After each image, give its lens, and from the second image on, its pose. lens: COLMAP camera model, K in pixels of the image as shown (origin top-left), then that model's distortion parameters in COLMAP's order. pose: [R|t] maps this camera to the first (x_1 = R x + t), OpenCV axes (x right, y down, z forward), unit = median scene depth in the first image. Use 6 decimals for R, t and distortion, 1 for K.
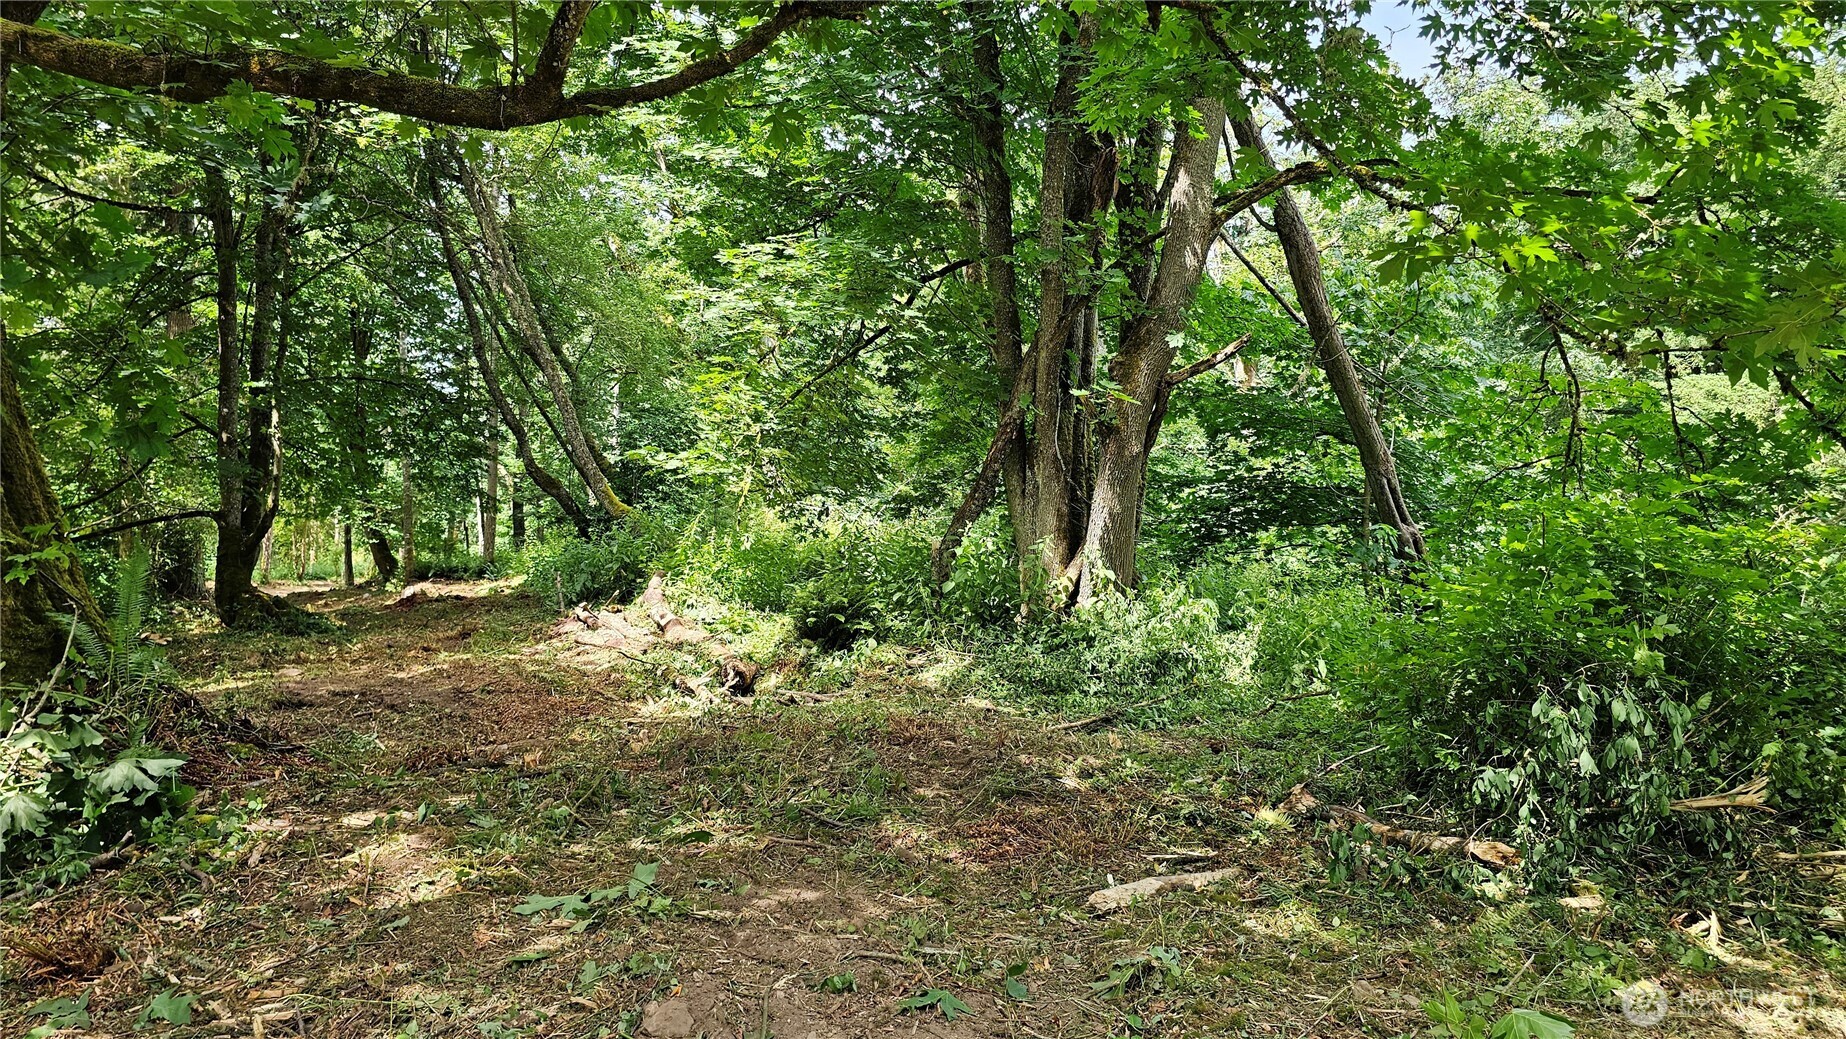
lens RADIAL K [[1232.8, 0, 912.1], [0, 1232.8, 510.6], [0, 0, 1]] dist [0.048345, -0.012437]
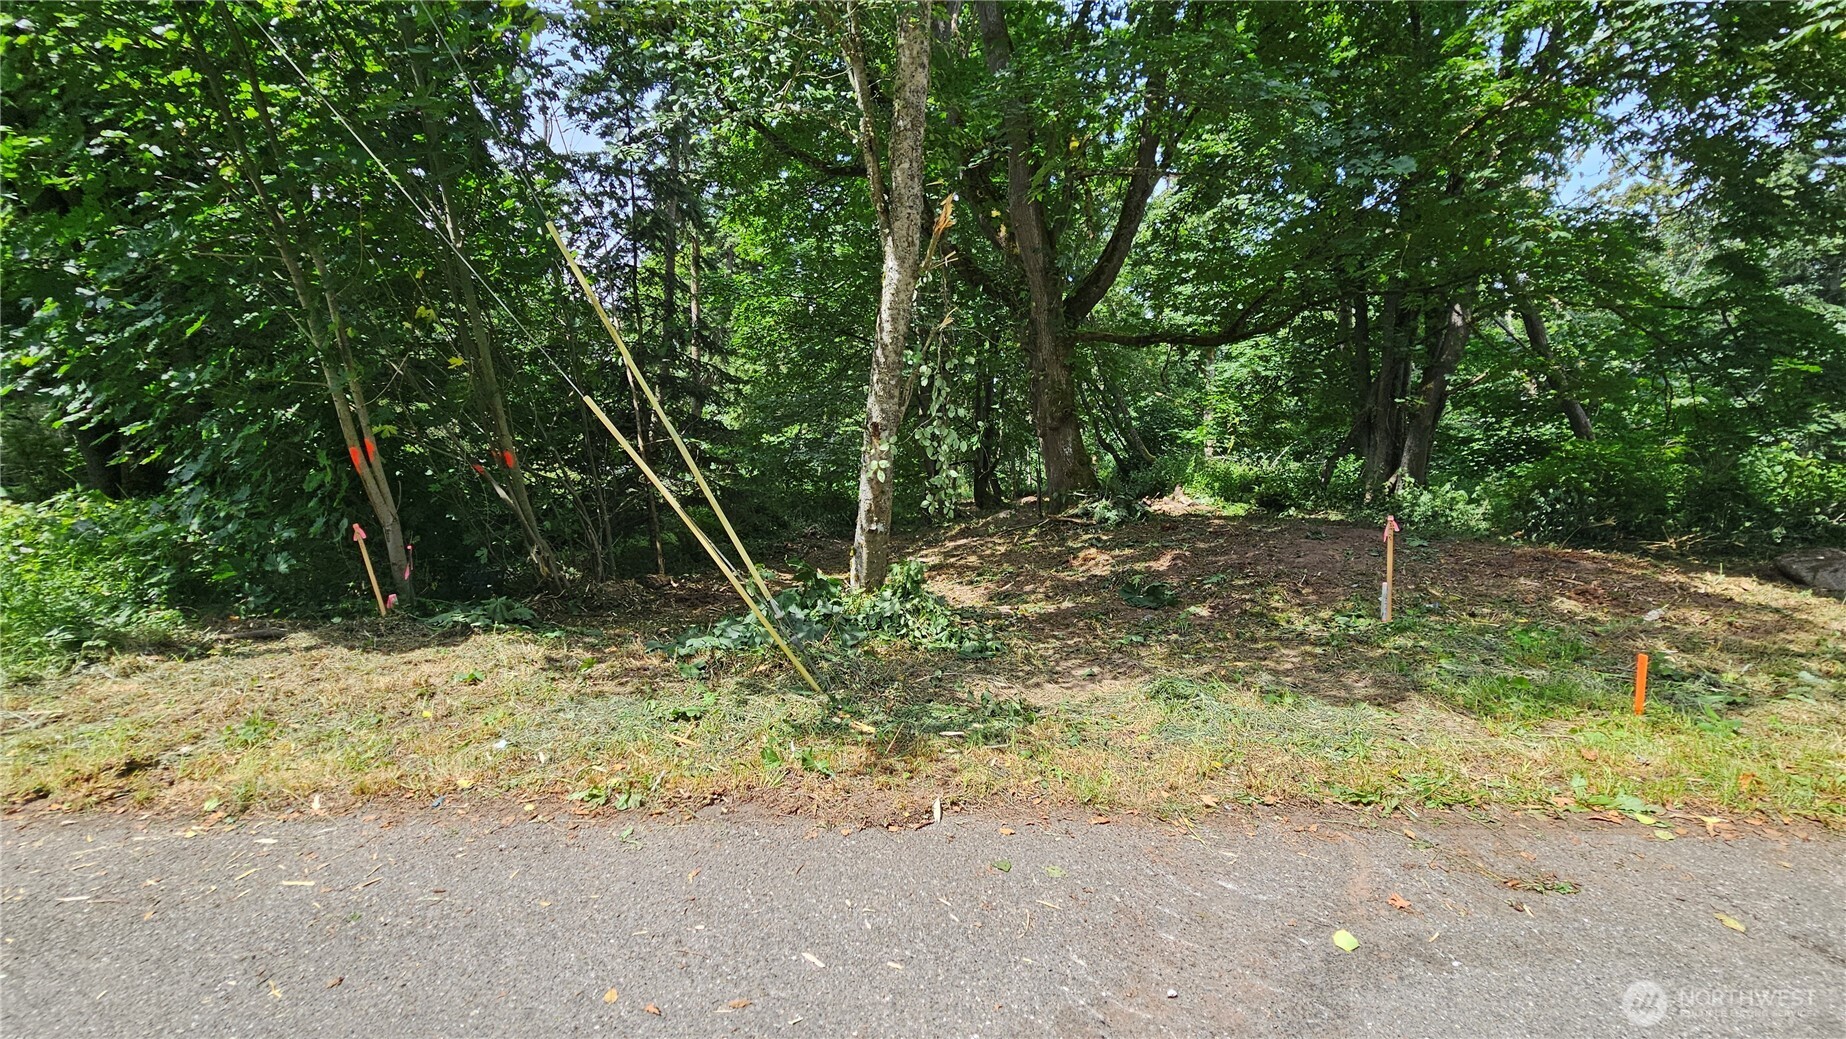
lens RADIAL K [[759.9, 0, 930.2], [0, 759.9, 518.6], [0, 0, 1]] dist [0.000695, -0.000030]
pose [[0.910228, 0.024642, -0.413373, -0.054426], [0.002520, 0.997880, 0.065035, 0.024154], [0.414100, -0.060238, 0.908236, -0.527469]]
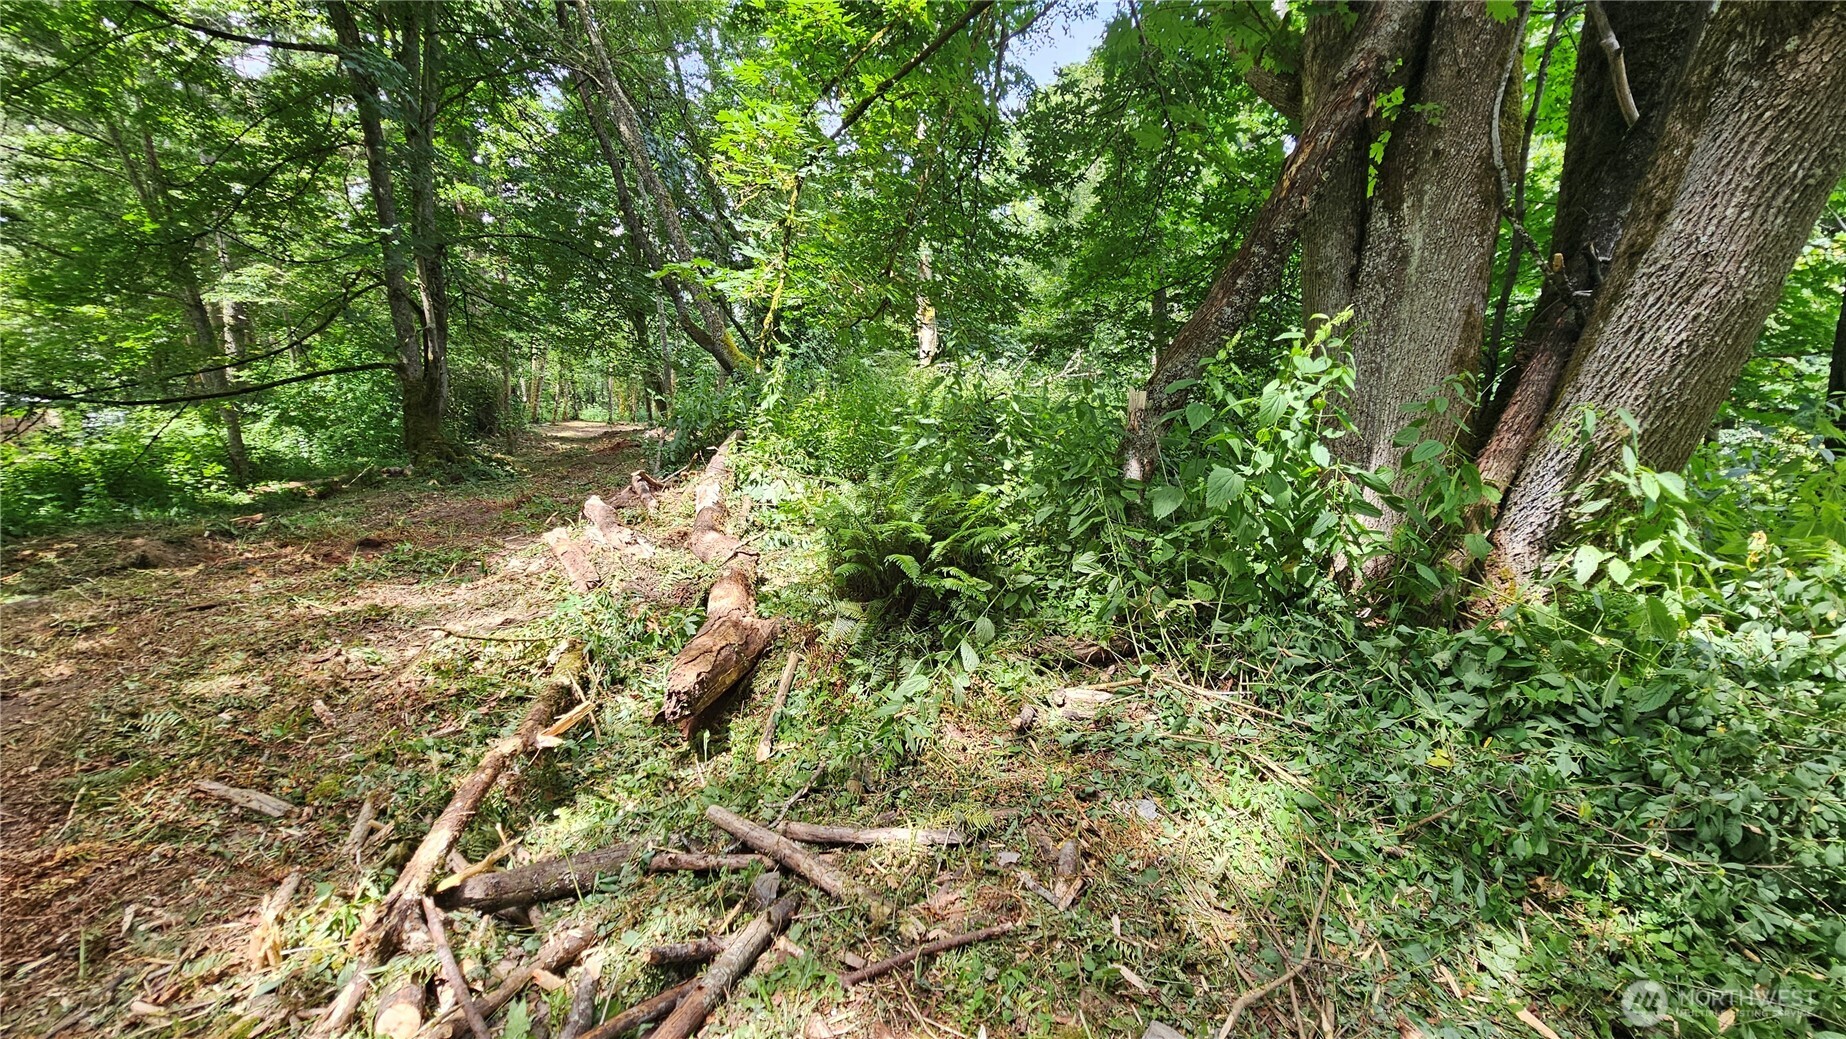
lens RADIAL K [[759.9, 0, 918.0], [0, 759.9, 527.3], [0, 0, 1]] dist [0.000695, -0.000030]
pose [[0.987888, 0.034012, -0.151392, -0.014199], [-0.004763, 0.981868, 0.189505, 0.019712], [0.155093, -0.186488, 0.970138, 0.641036]]
